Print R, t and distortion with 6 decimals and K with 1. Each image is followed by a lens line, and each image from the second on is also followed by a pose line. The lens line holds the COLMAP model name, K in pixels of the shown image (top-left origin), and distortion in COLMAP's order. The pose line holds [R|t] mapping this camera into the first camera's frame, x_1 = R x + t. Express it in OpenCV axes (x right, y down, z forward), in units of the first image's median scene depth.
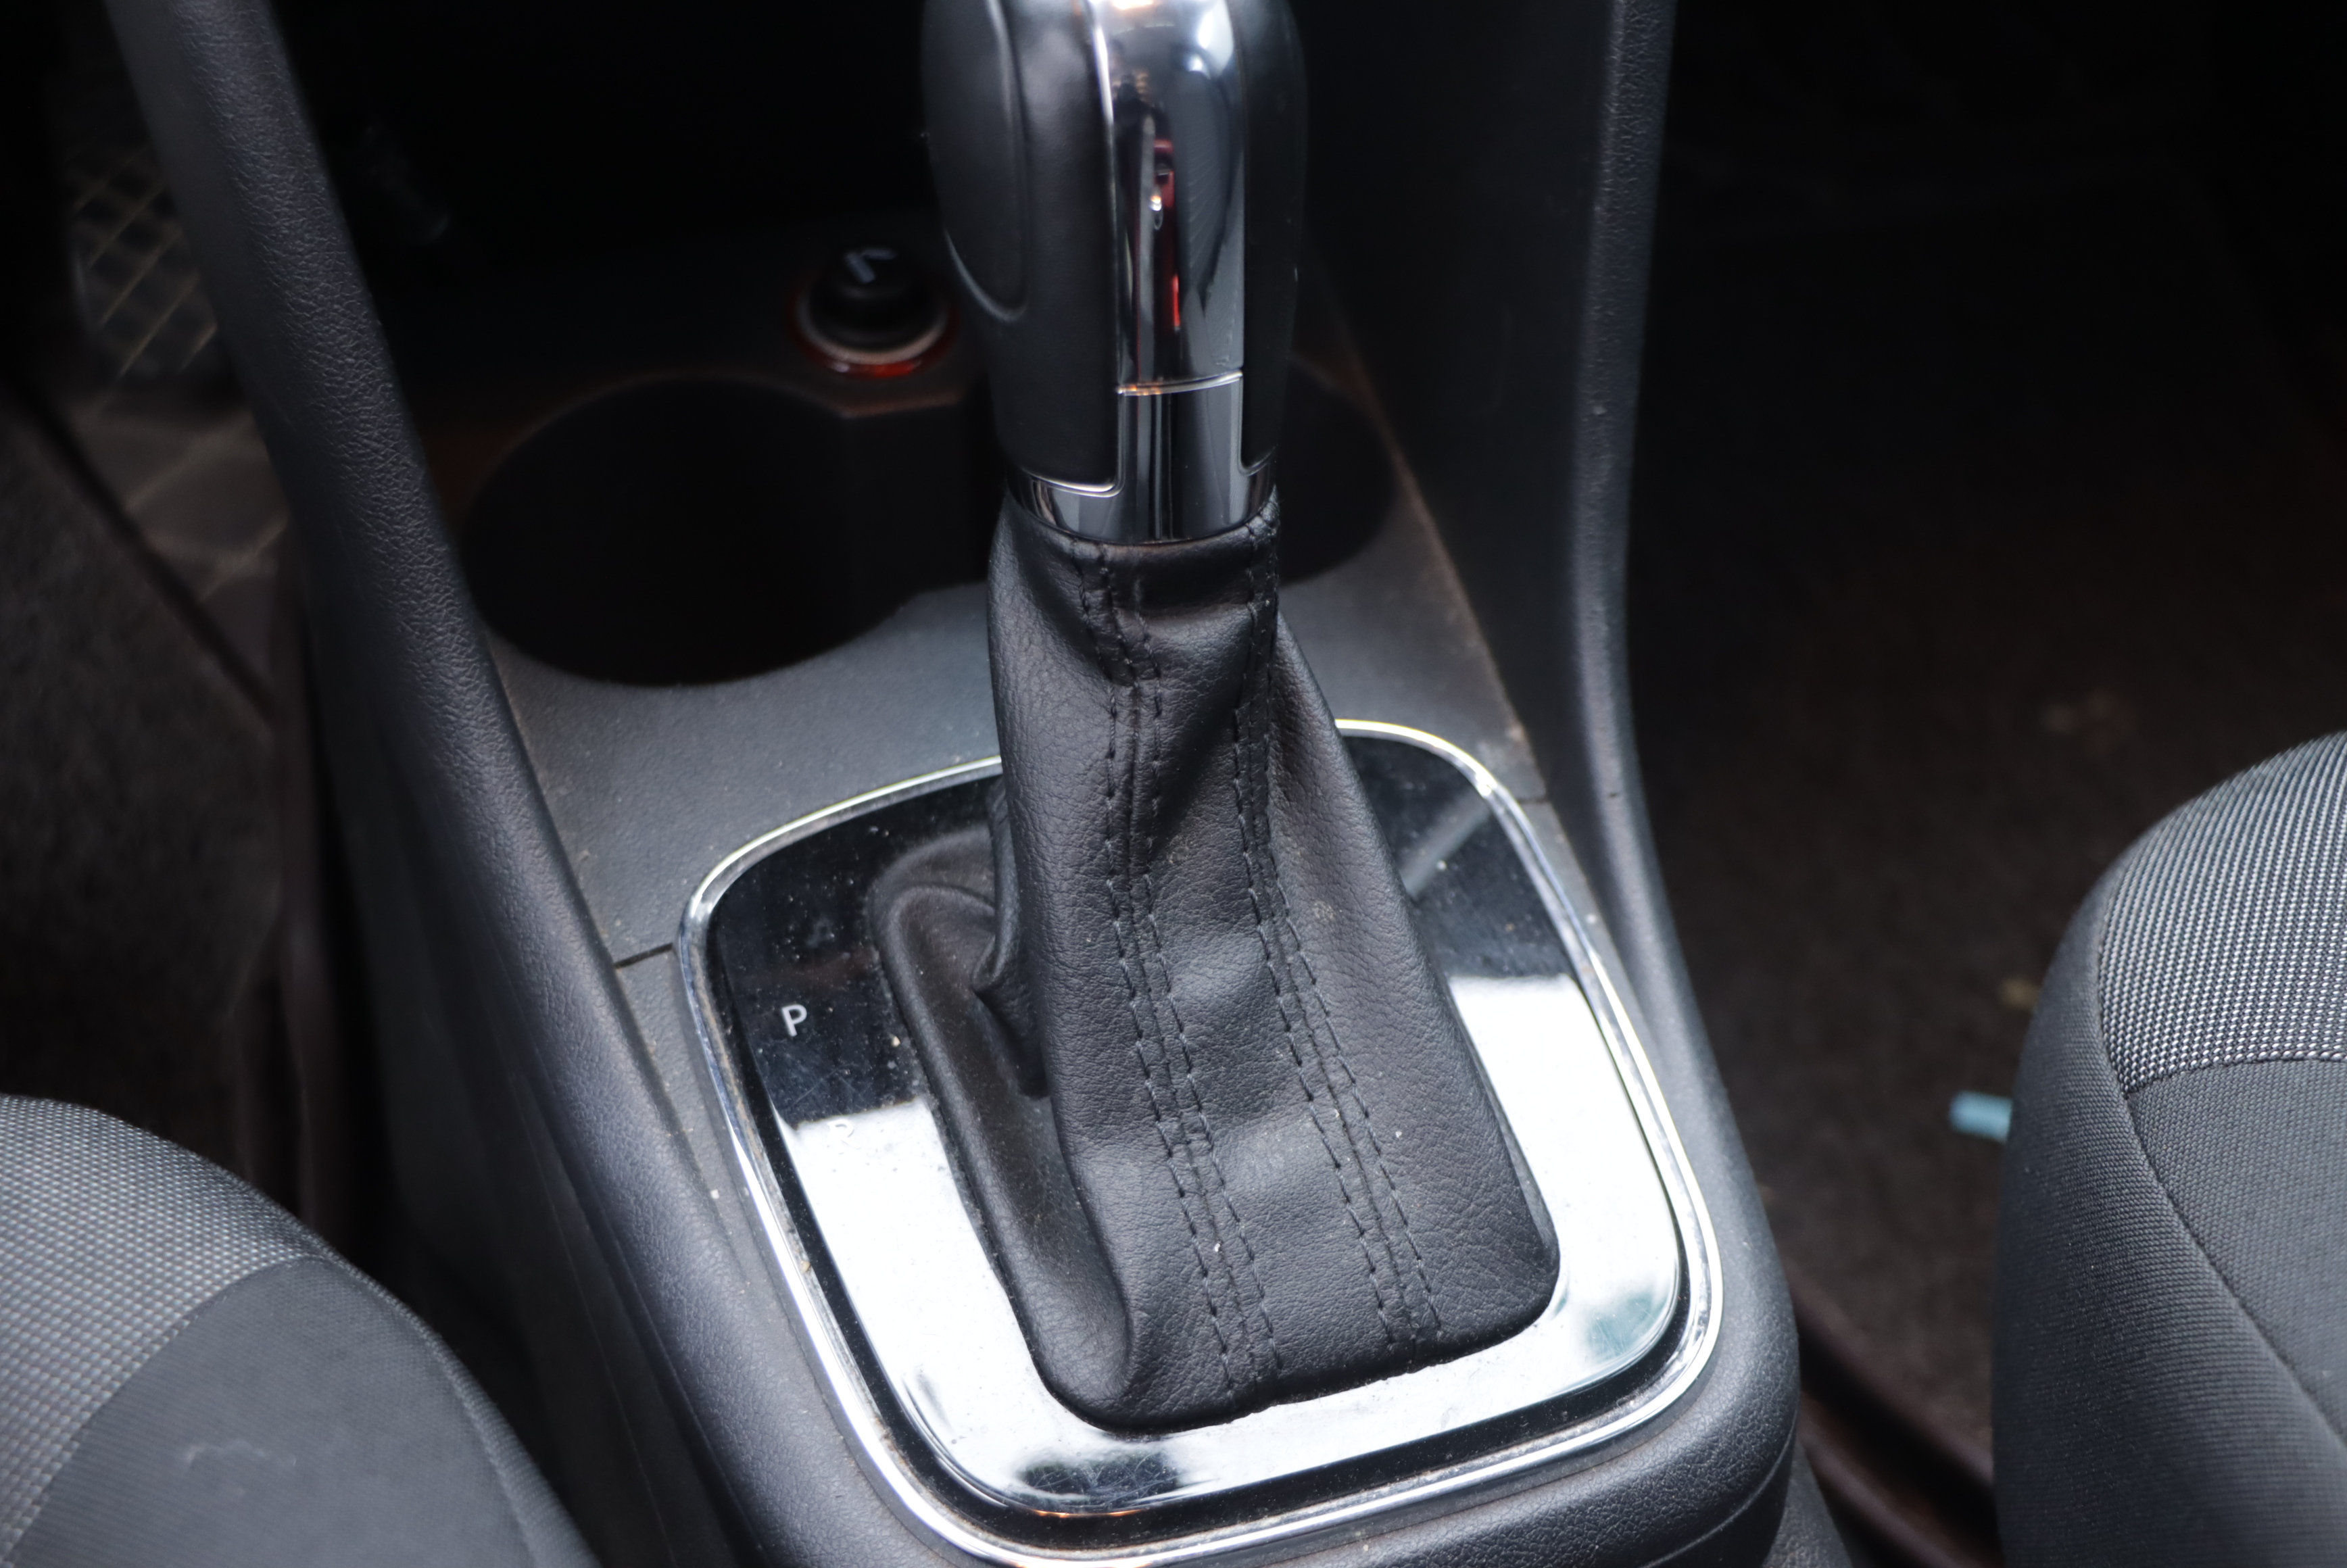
lens RADIAL K [[2598.0, 0, 1173.5], [0, 2598.0, 784.0], [0, 0, 1]] dist [0.013737, 0.055289]
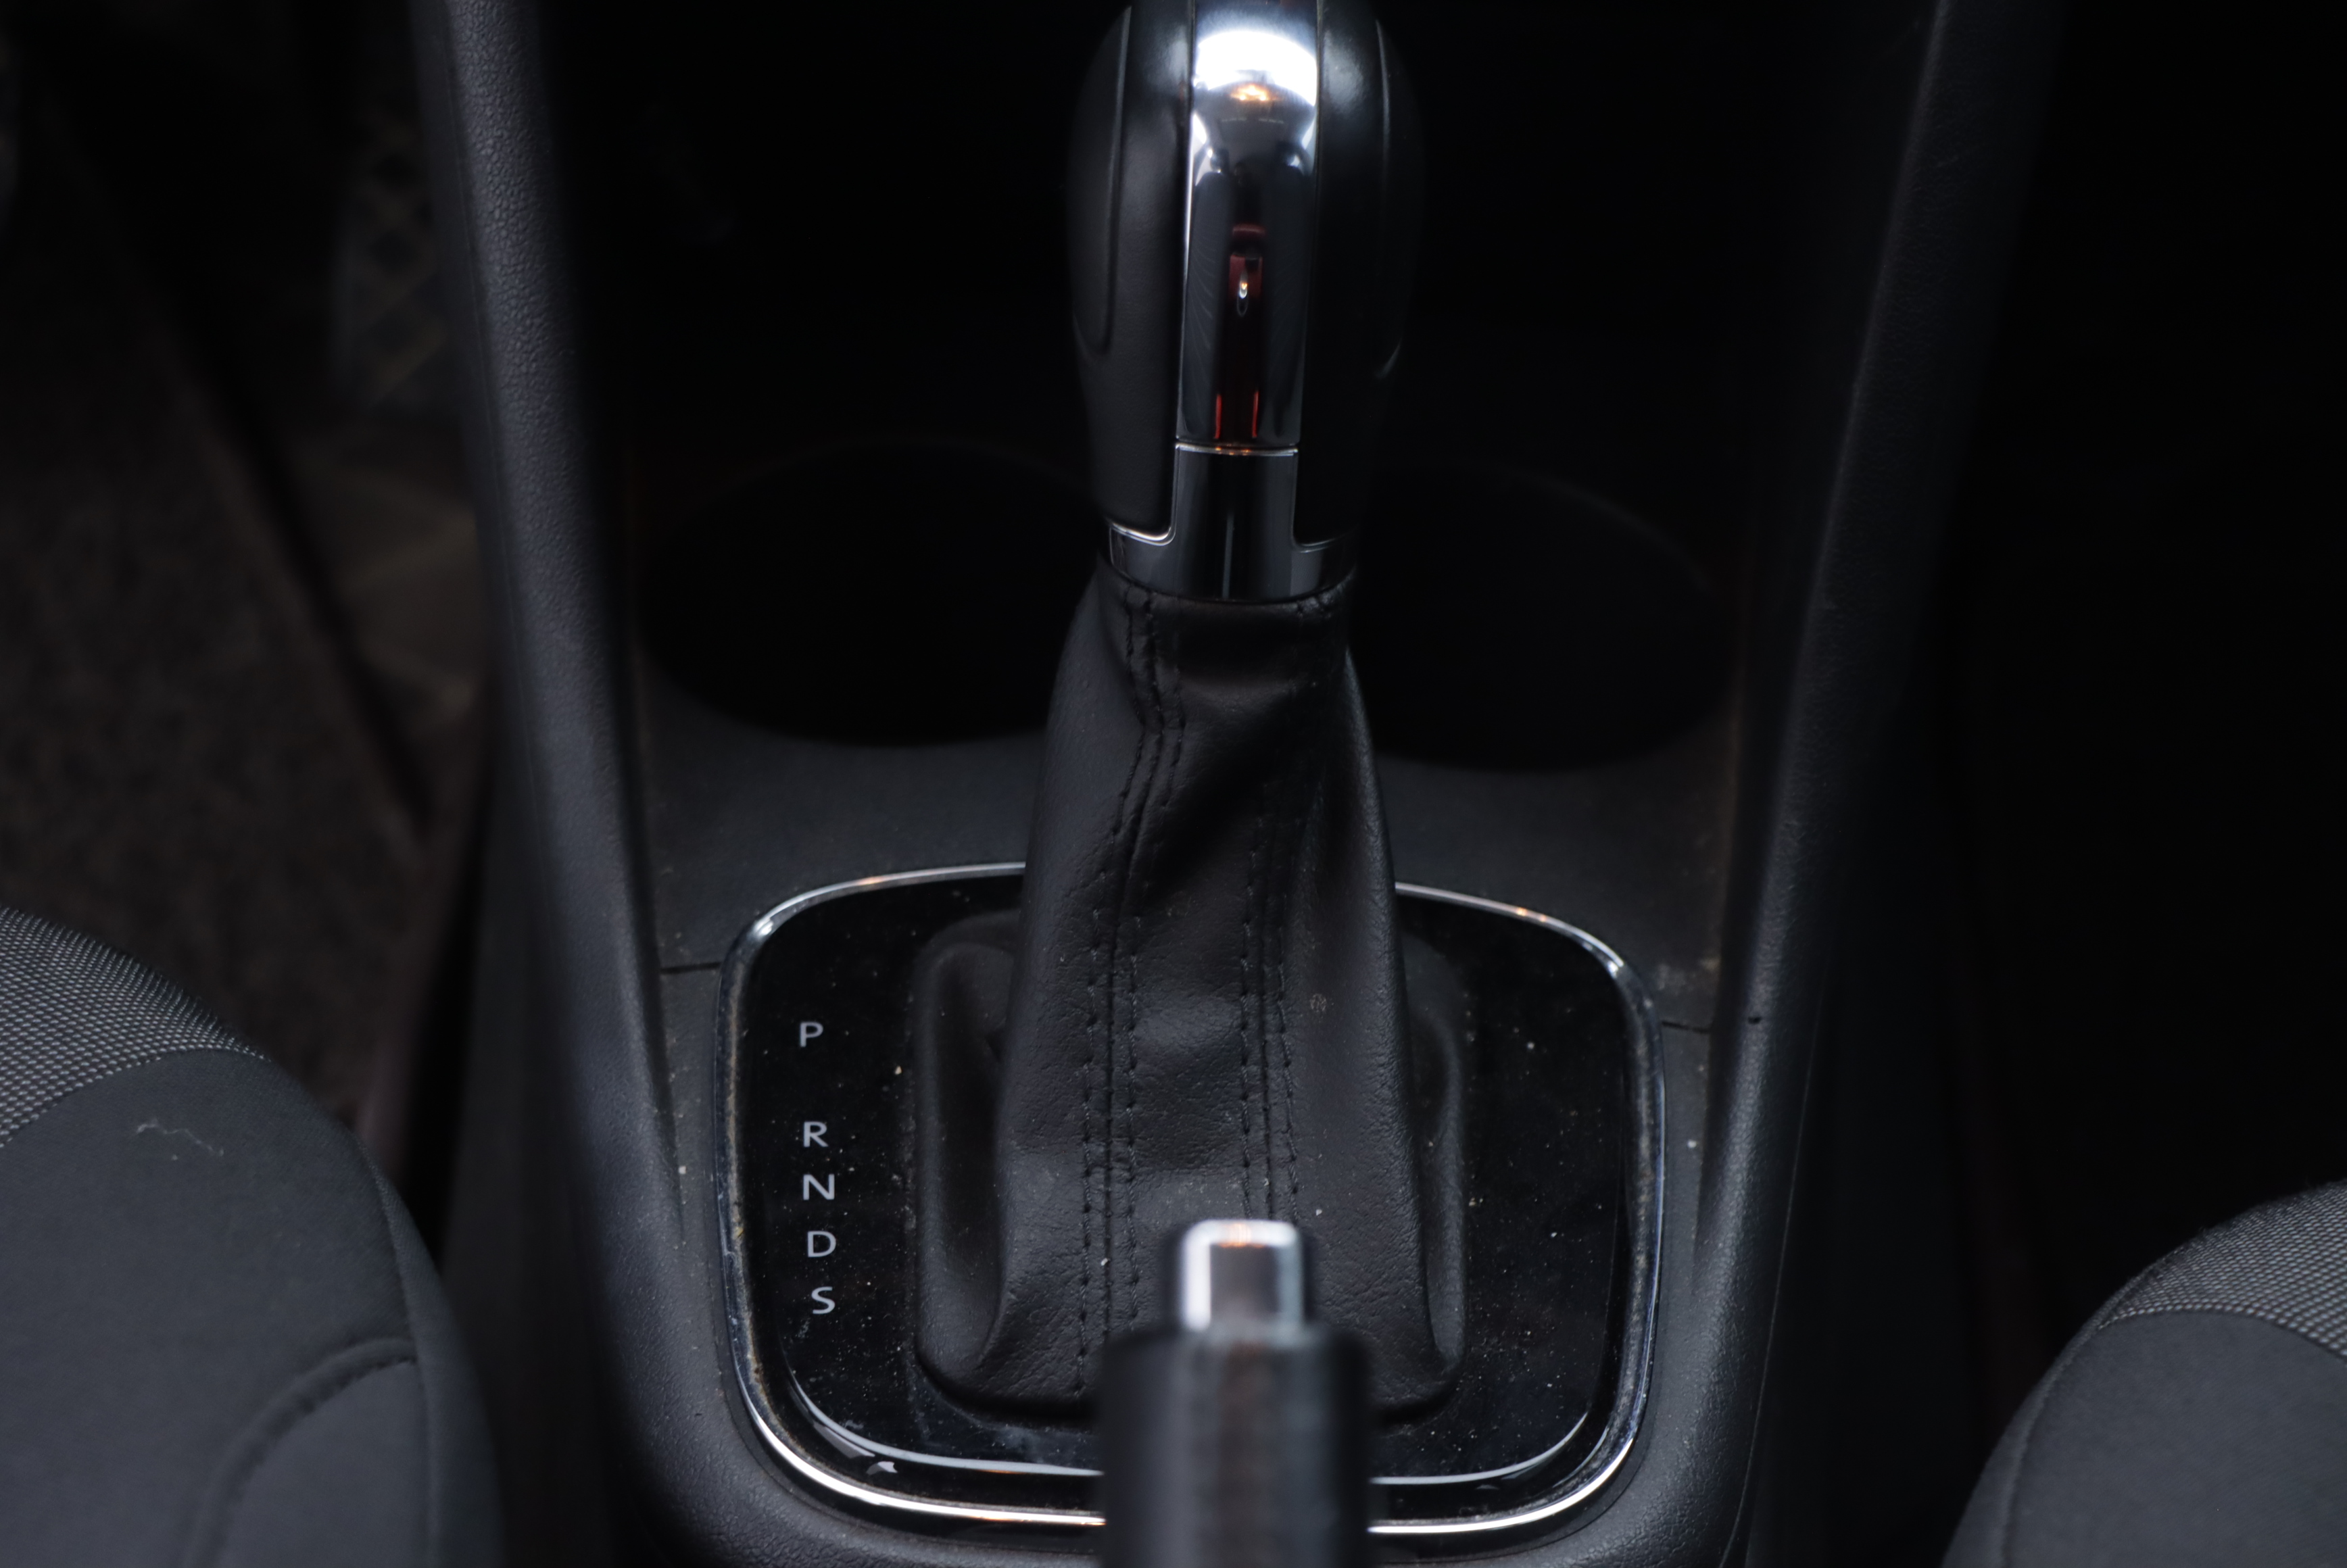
lens RADIAL K [[7552.4, 0, 1173.5], [0, 7552.4, 784.0], [0, 0, 1]] dist [1.647914, -1.018351]
pose [[0.942852, 0.167920, -0.287808, 0.856172], [-0.218109, 0.964002, -0.152080, 0.436642], [0.251910, 0.206163, 0.945536, -1.835274]]
